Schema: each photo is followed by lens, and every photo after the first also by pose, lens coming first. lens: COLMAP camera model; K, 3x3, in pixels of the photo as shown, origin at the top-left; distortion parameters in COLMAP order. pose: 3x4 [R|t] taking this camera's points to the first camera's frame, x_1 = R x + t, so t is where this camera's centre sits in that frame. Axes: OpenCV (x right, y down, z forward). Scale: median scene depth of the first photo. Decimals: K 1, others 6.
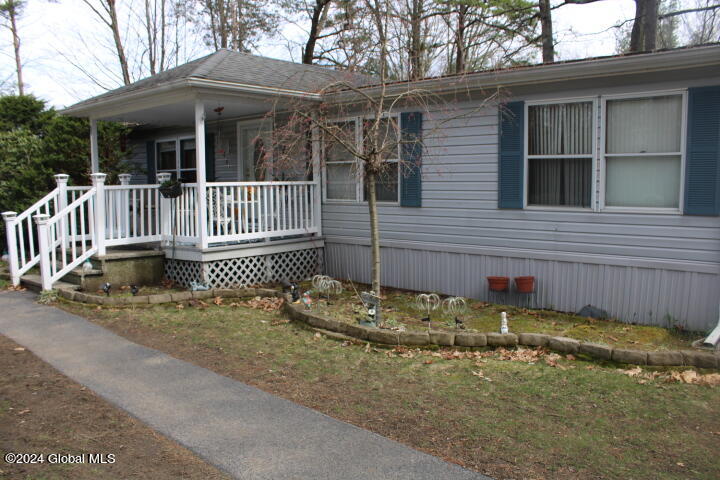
lens RADIAL K [[590.2, 0, 360.0], [0, 590.2, 240.0], [0, 0, 1]] dist [-0.179203, 0.168316]
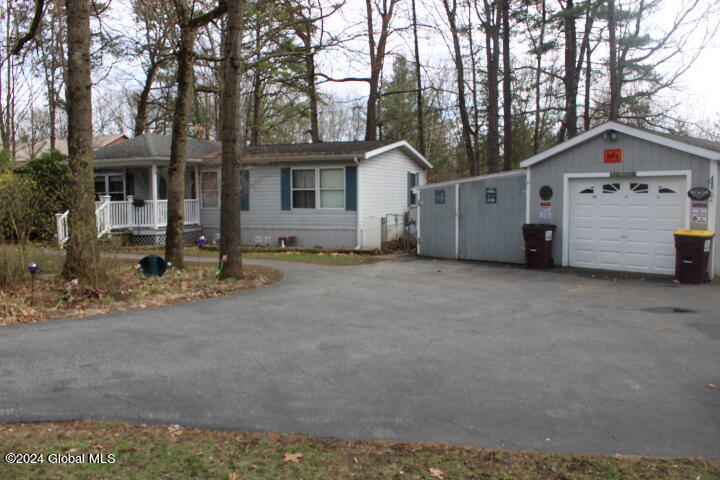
lens RADIAL K [[590.2, 0, 360.0], [0, 590.2, 240.0], [0, 0, 1]] dist [-0.179203, 0.168316]
pose [[0.940136, -0.024146, 0.339944, -0.281024], [0.031944, 0.999339, -0.017360, 0.119115], [-0.339300, 0.027180, 0.940285, -1.357661]]
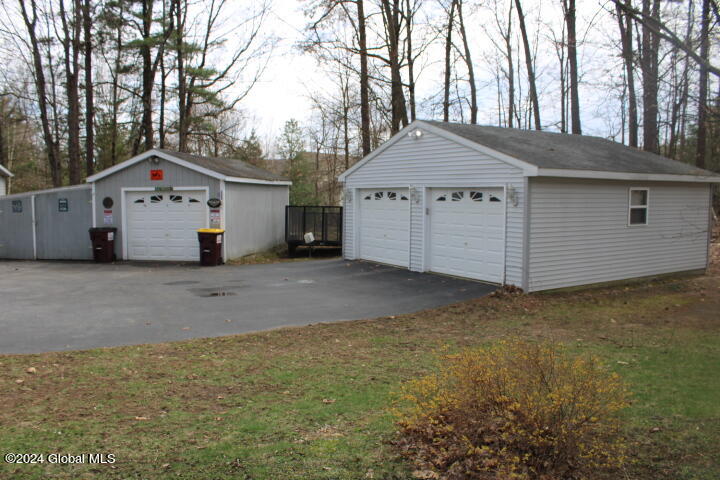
lens RADIAL K [[575.2, 0, 357.1], [0, 575.2, 253.8], [0, 0, 1]] dist [-0.179044, 0.150844]
pose [[0.528363, -0.075813, 0.845627, -0.454570], [0.074227, 0.996316, 0.042945, 0.136818], [-0.845768, 0.040078, 0.532044, -1.804757]]
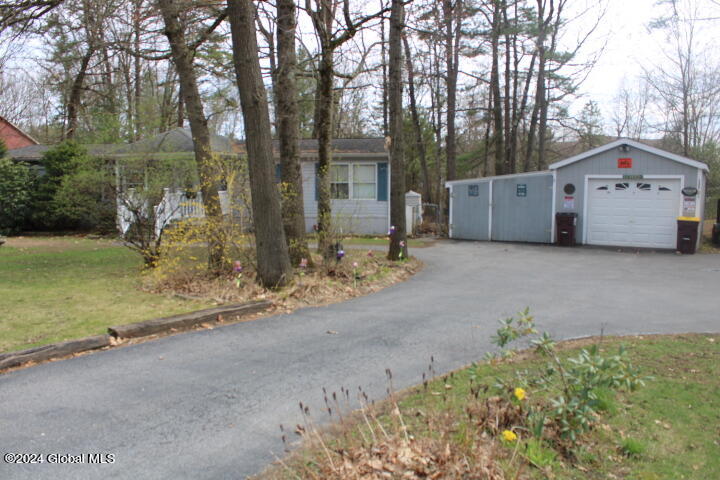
lens RADIAL K [[590.2, 0, 360.0], [0, 590.2, 240.0], [0, 0, 1]] dist [-0.179203, 0.168316]
pose [[0.820324, -0.054674, 0.569279, -1.106525], [0.050702, 0.998453, 0.022831, 0.075711], [-0.569647, 0.010135, 0.821827, -1.321370]]
